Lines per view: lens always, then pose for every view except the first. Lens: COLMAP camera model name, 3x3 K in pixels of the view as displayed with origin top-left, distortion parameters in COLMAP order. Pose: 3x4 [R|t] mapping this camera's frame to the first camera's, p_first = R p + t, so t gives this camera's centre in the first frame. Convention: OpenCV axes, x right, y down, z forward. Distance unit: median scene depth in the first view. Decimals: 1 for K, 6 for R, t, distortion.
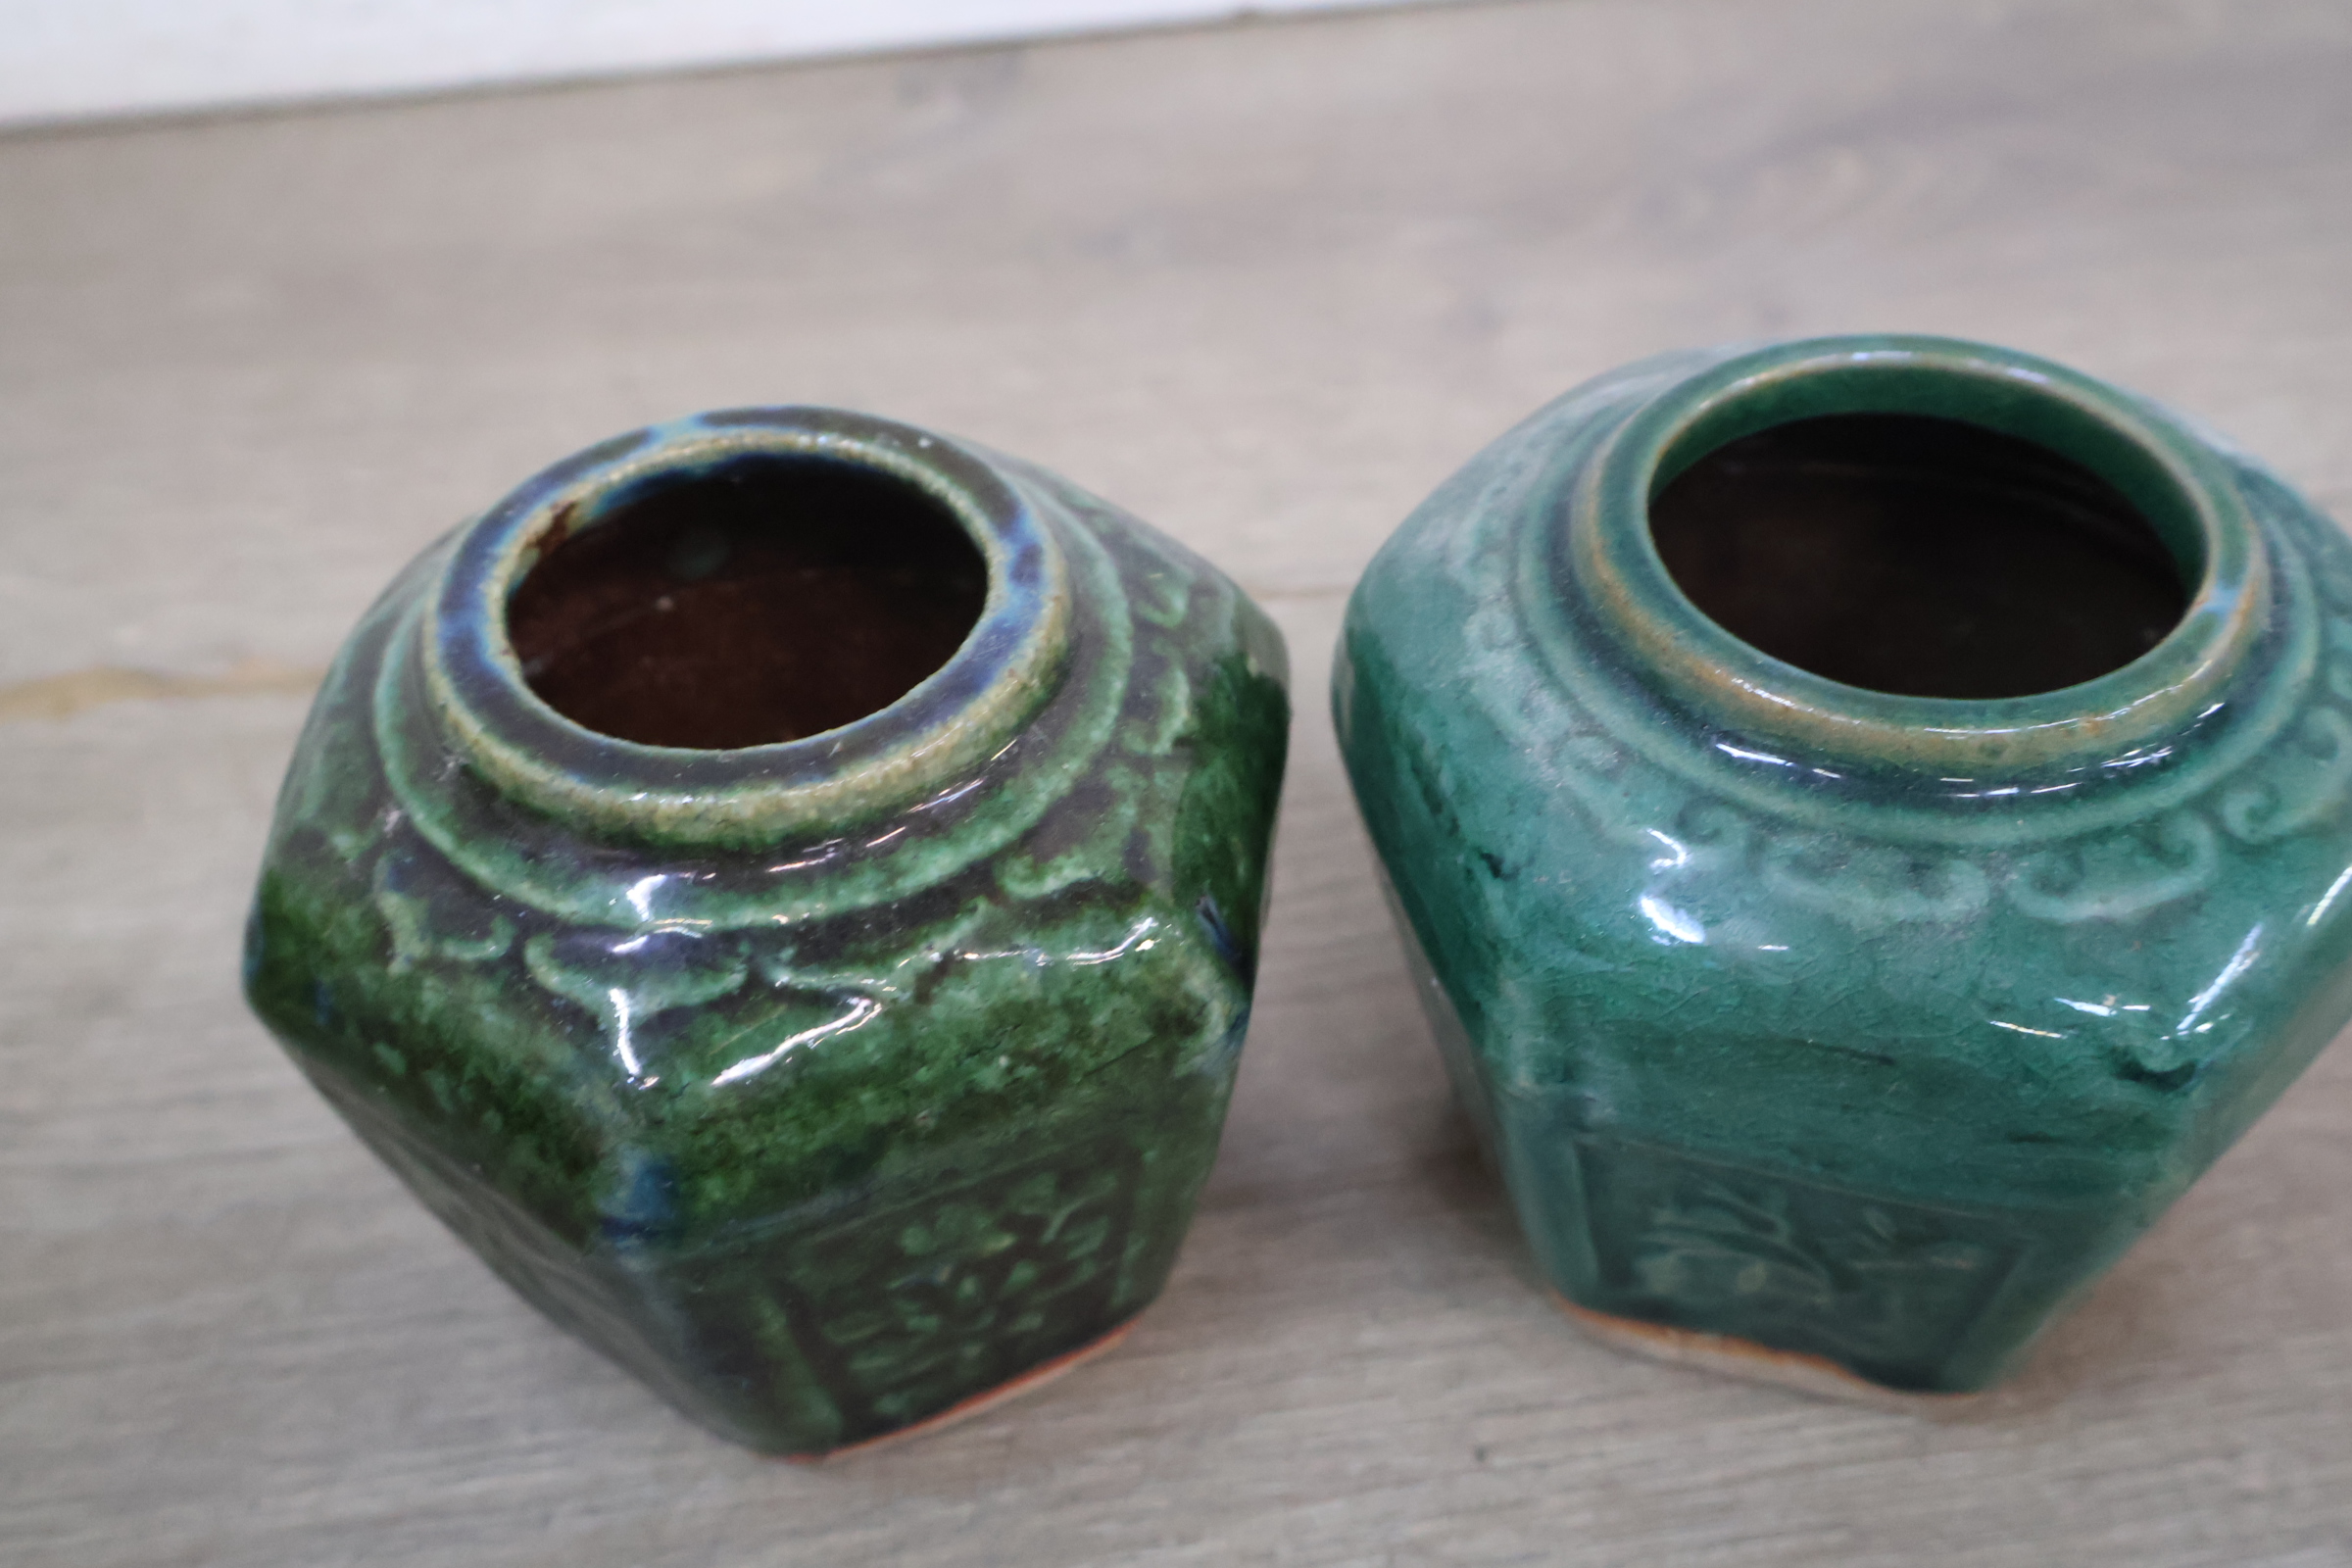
lens RADIAL K [[2507.0, 0, 1167.6], [0, 2507.0, 778.5], [0, 0, 1]] dist [0.013197, 0.000000]
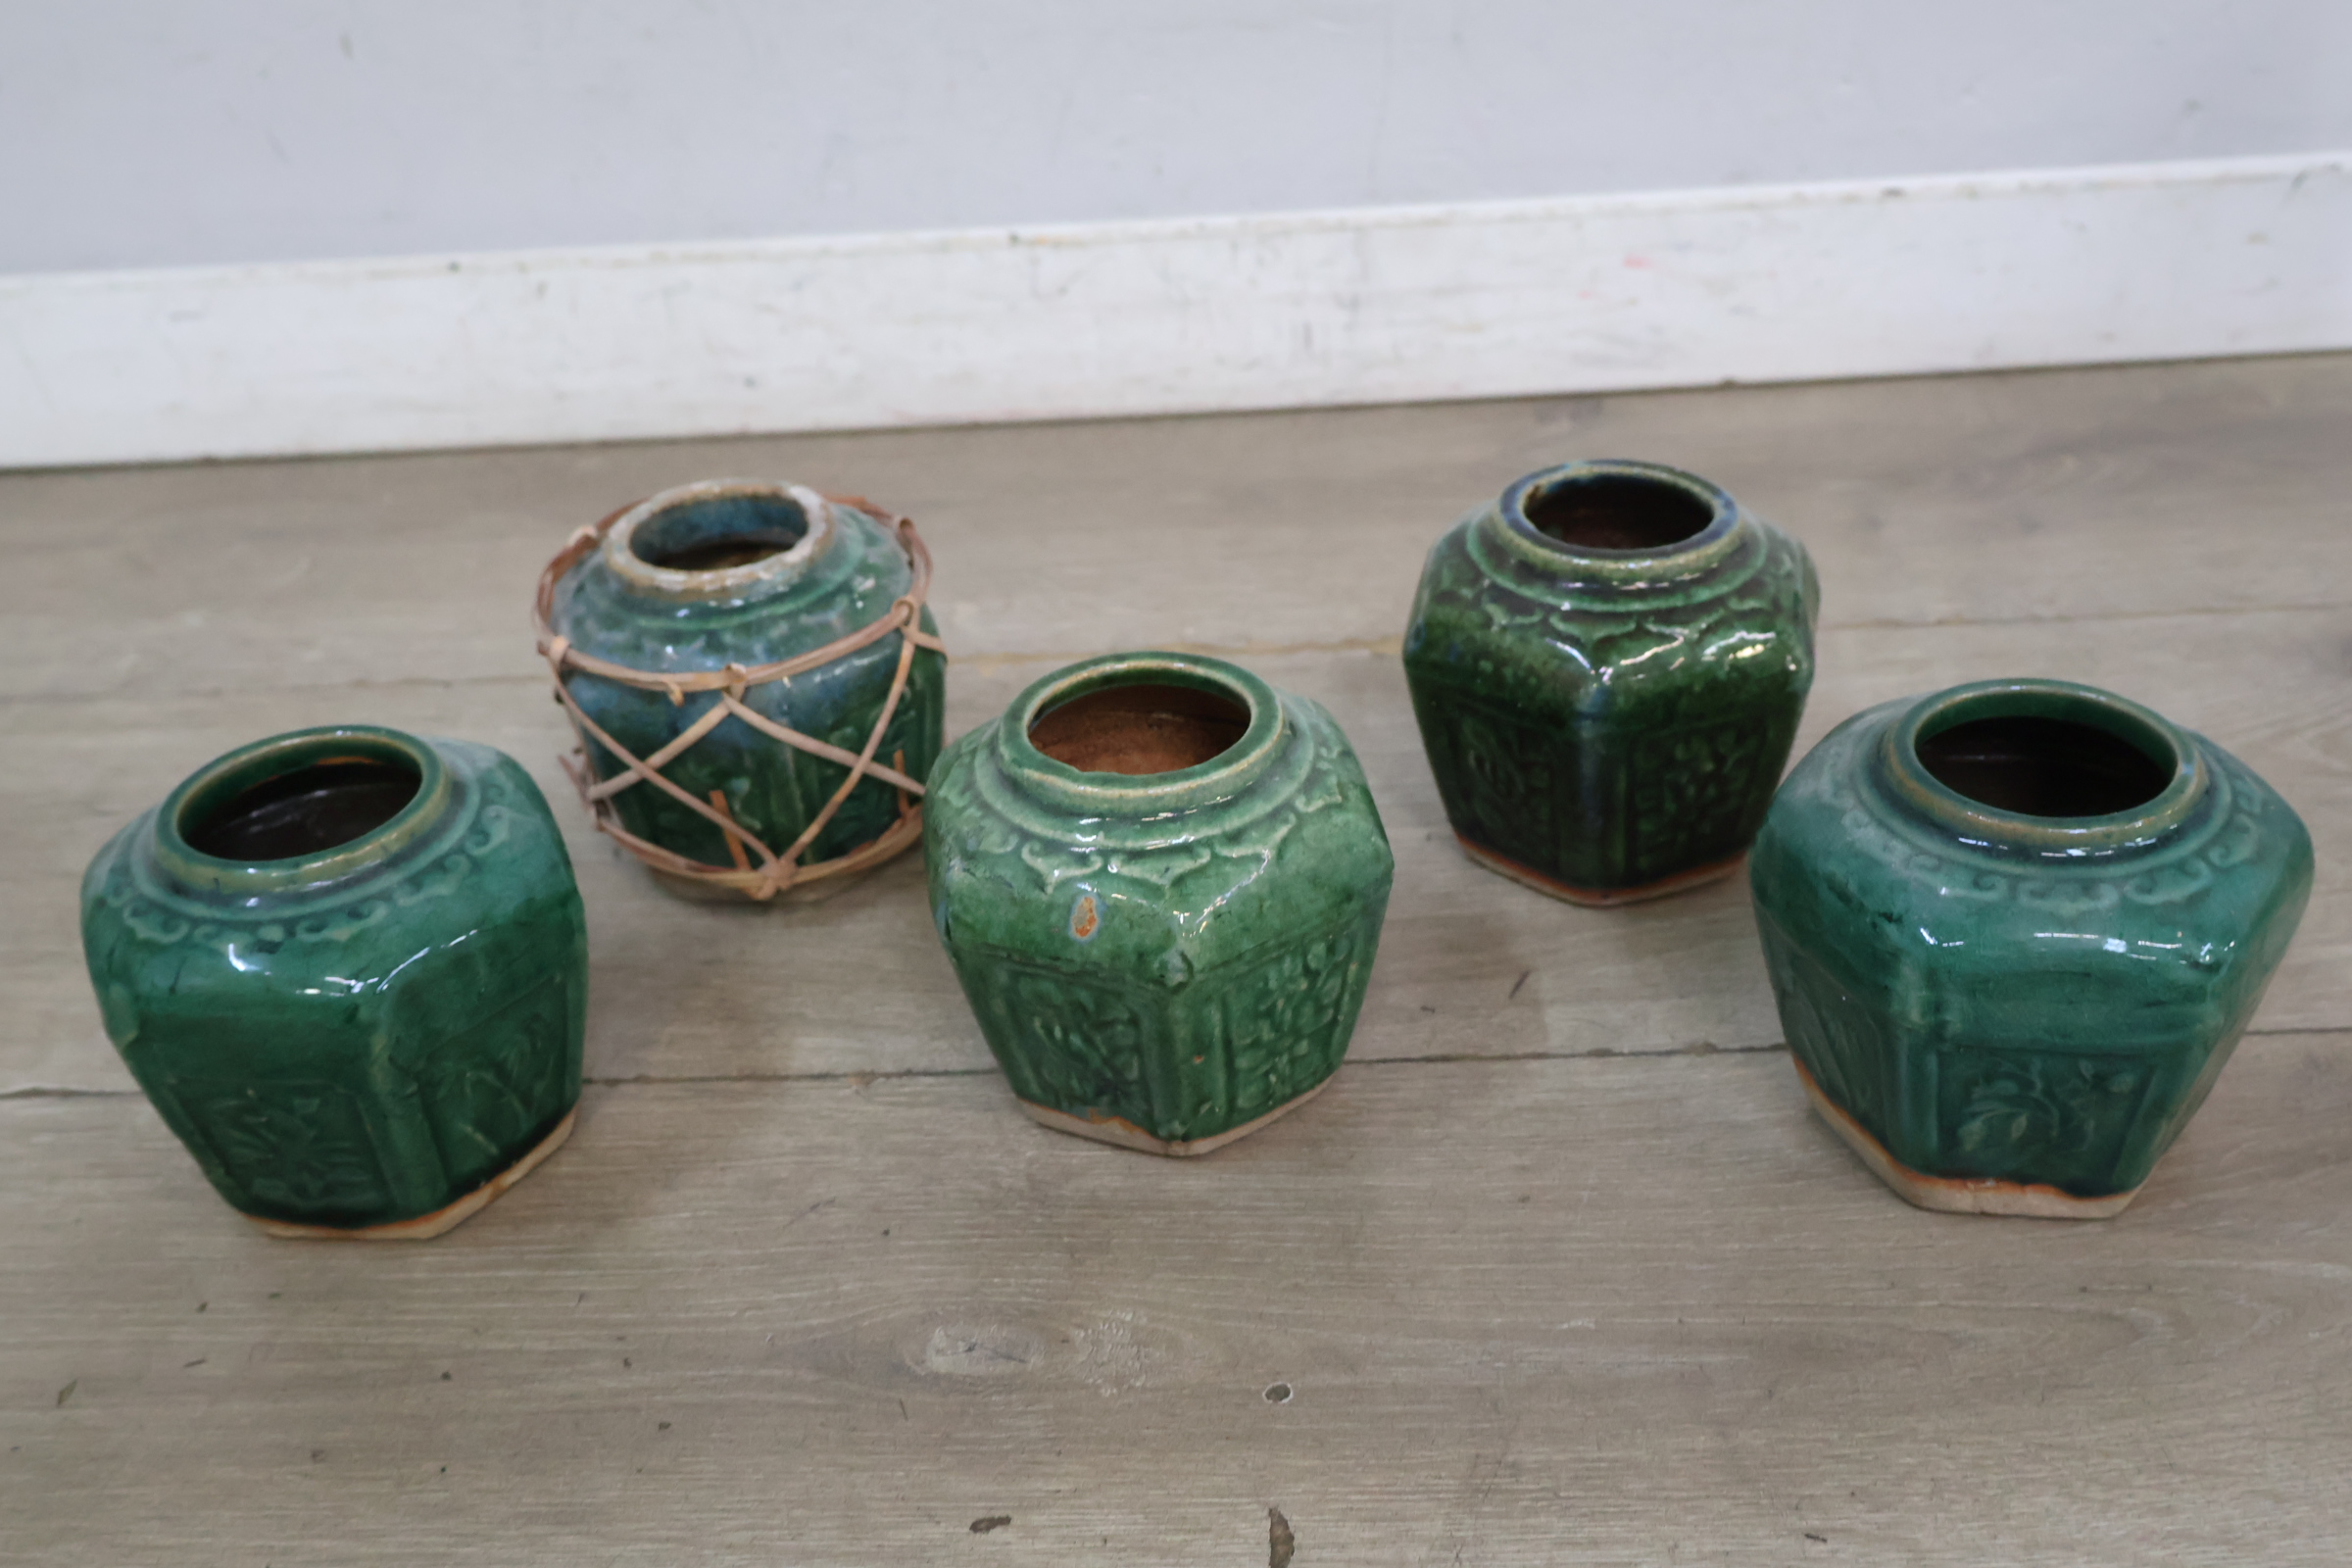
lens RADIAL K [[2507.0, 0, 1168.0], [0, 2507.0, 777.9], [0, 0, 1]] dist [0.013197, 0.000000]
pose [[0.992253, -0.075422, 0.098720, -0.693515], [0.095836, 0.970342, -0.221927, 0.339980], [-0.079054, 0.229669, 0.970053, -1.084486]]
